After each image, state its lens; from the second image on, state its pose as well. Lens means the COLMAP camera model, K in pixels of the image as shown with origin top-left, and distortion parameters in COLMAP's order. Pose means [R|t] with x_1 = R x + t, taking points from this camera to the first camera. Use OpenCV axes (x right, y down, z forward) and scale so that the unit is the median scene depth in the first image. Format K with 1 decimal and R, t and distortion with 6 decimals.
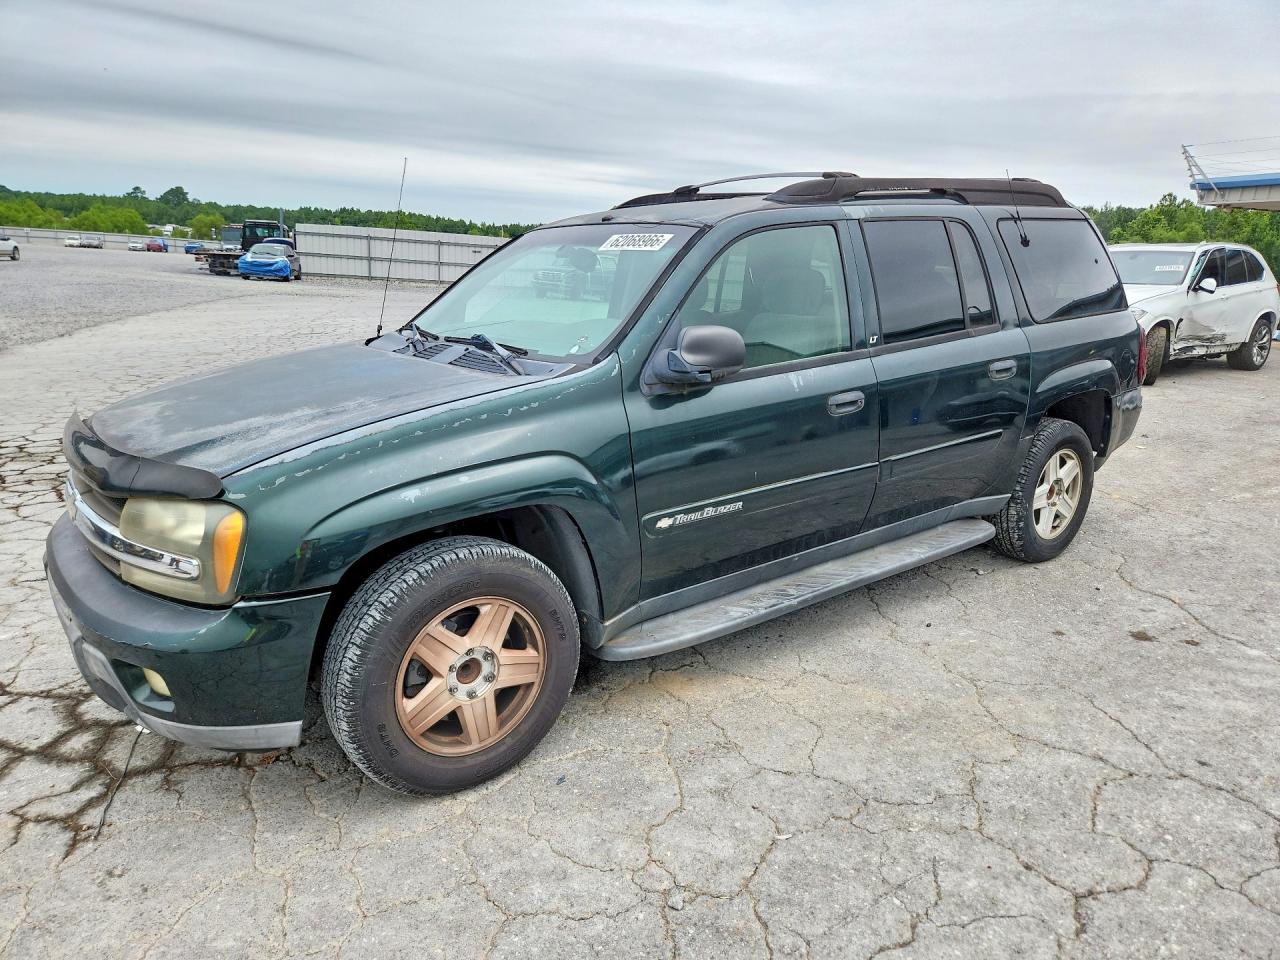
lens RADIAL K [[860.1, 0, 636.7], [0, 860.1, 459.1], [0, 0, 1]] dist [0.070126, -0.059136]
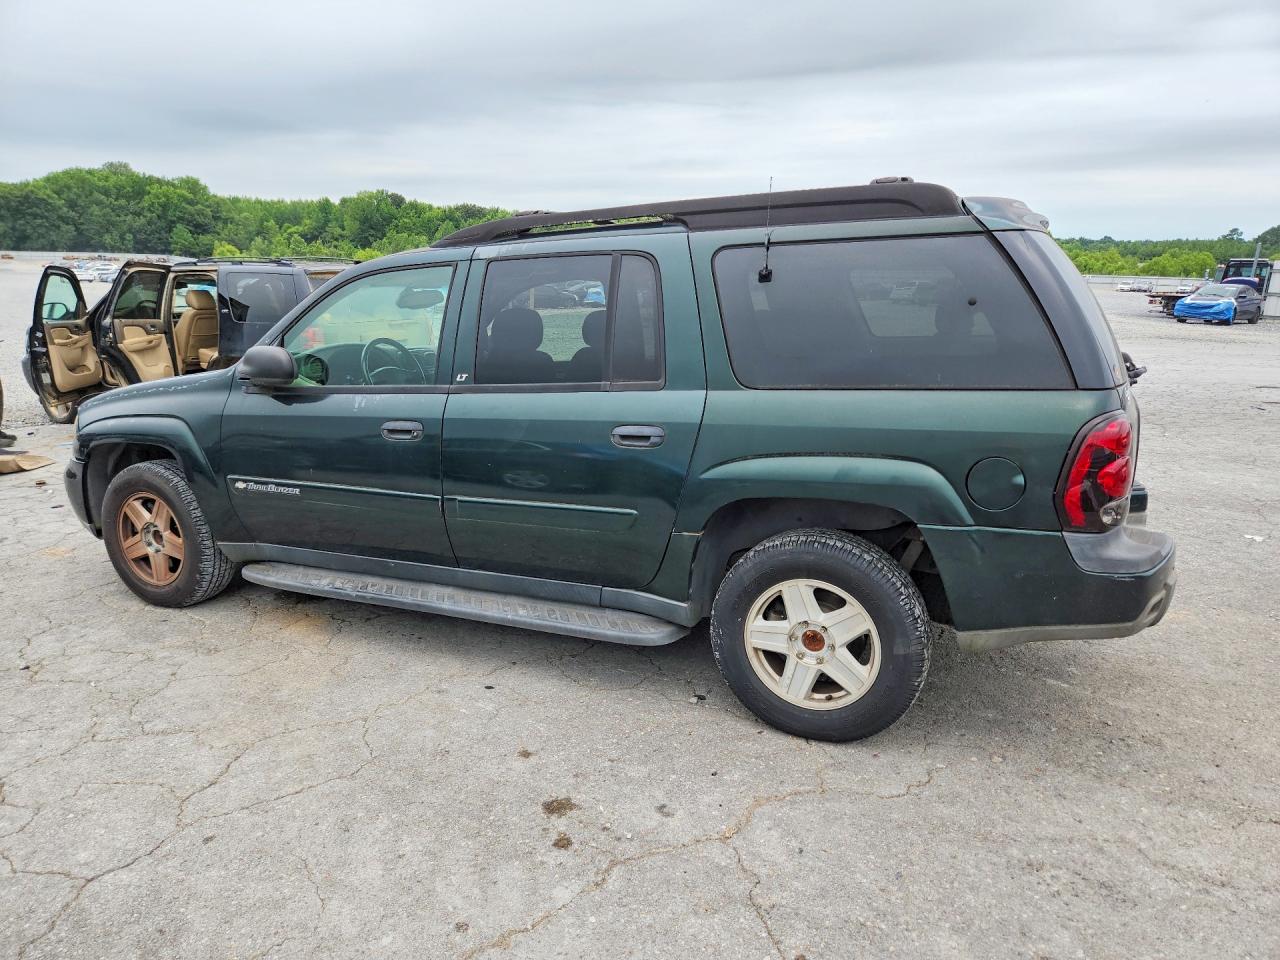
lens RADIAL K [[831.4, 0, 640.0], [0, 831.4, 480.0], [0, 0, 1]] dist [0.070212, -0.068312]
pose [[0.485231, 0.182972, -0.855028, 1.435051], [-0.197698, 0.975496, 0.096558, -0.183559], [0.851743, 0.122184, 0.509514, 0.814224]]
